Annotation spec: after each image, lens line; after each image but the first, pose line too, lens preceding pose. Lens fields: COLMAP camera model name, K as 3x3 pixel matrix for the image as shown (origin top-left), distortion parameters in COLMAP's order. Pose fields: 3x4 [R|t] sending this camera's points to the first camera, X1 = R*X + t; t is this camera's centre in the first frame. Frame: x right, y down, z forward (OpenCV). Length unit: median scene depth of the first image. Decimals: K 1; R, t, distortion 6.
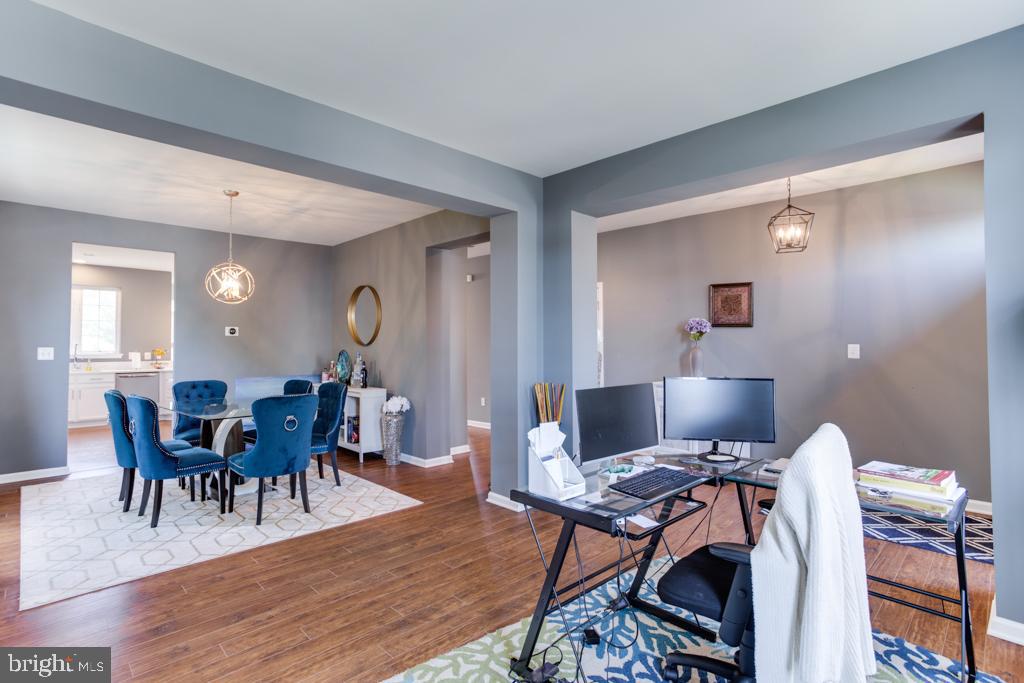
lens RADIAL K [[495.1, 0, 512.0], [0, 495.1, 341.5], [0, 0, 1]] dist [-0.029995, 0.013764]
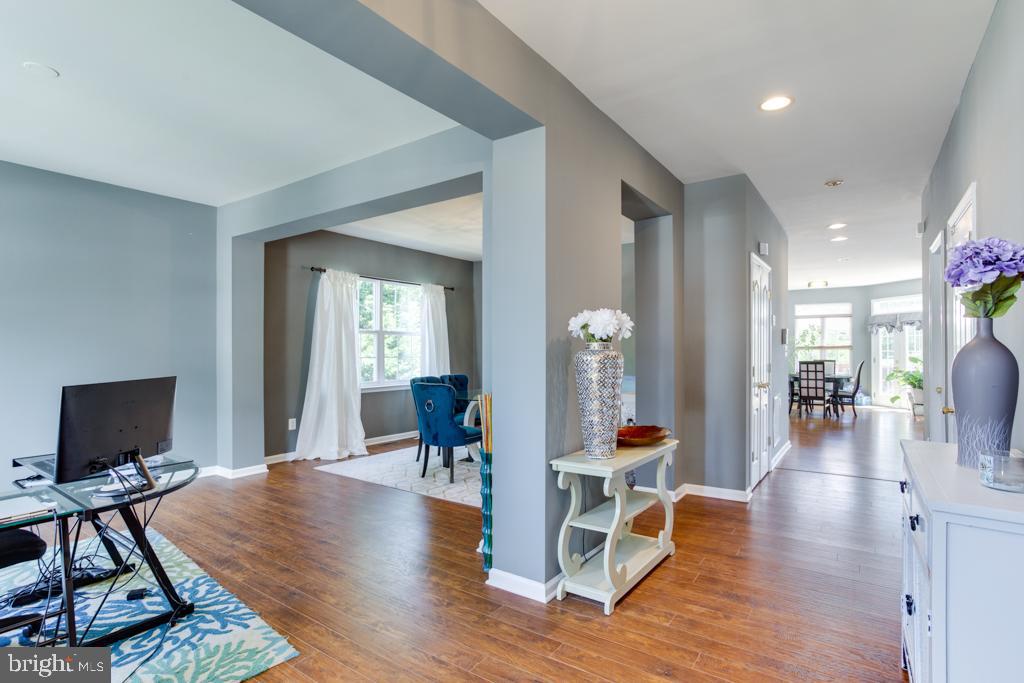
lens RADIAL K [[509.9, 0, 512.0], [0, 509.9, 341.5], [0, 0, 1]] dist [-0.032086, 0.035594]
pose [[0.183565, -0.009684, -0.982960, 0.923869], [0.005898, 0.999944, -0.008750, 0.016194], [0.982990, -0.004191, 0.183612, 1.014111]]
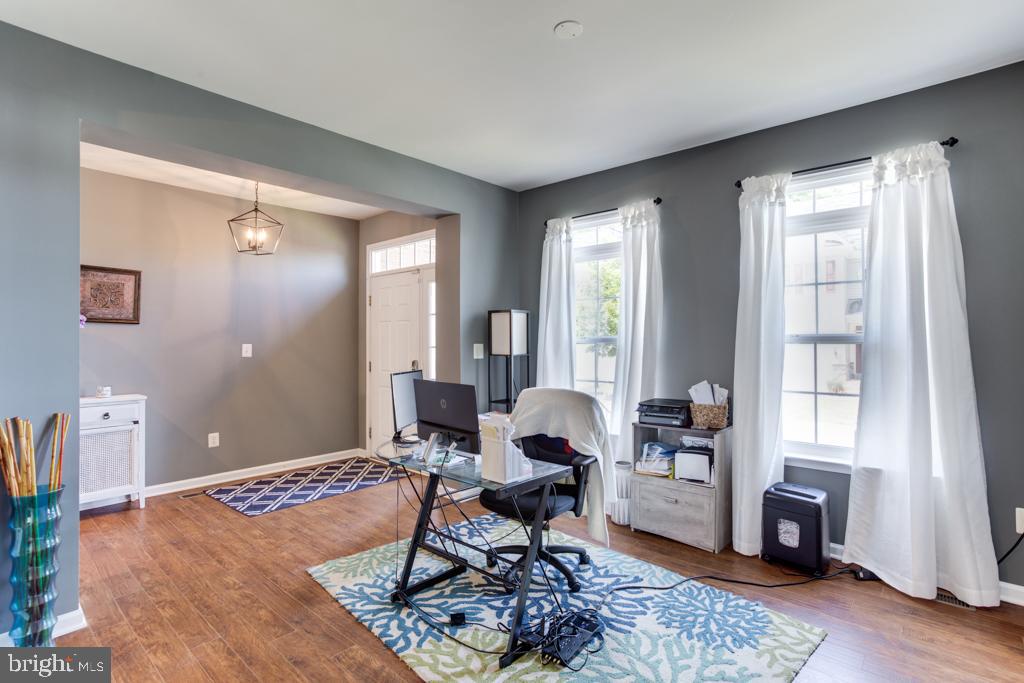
lens RADIAL K [[509.9, 0, 512.0], [0, 509.9, 341.5], [0, 0, 1]] dist [-0.032086, 0.035594]
pose [[-0.066245, -0.000547, 0.997803, -0.577564], [0.001543, 0.999999, 0.000651, 0.000397], [-0.997802, 0.001583, -0.066244, 0.587403]]
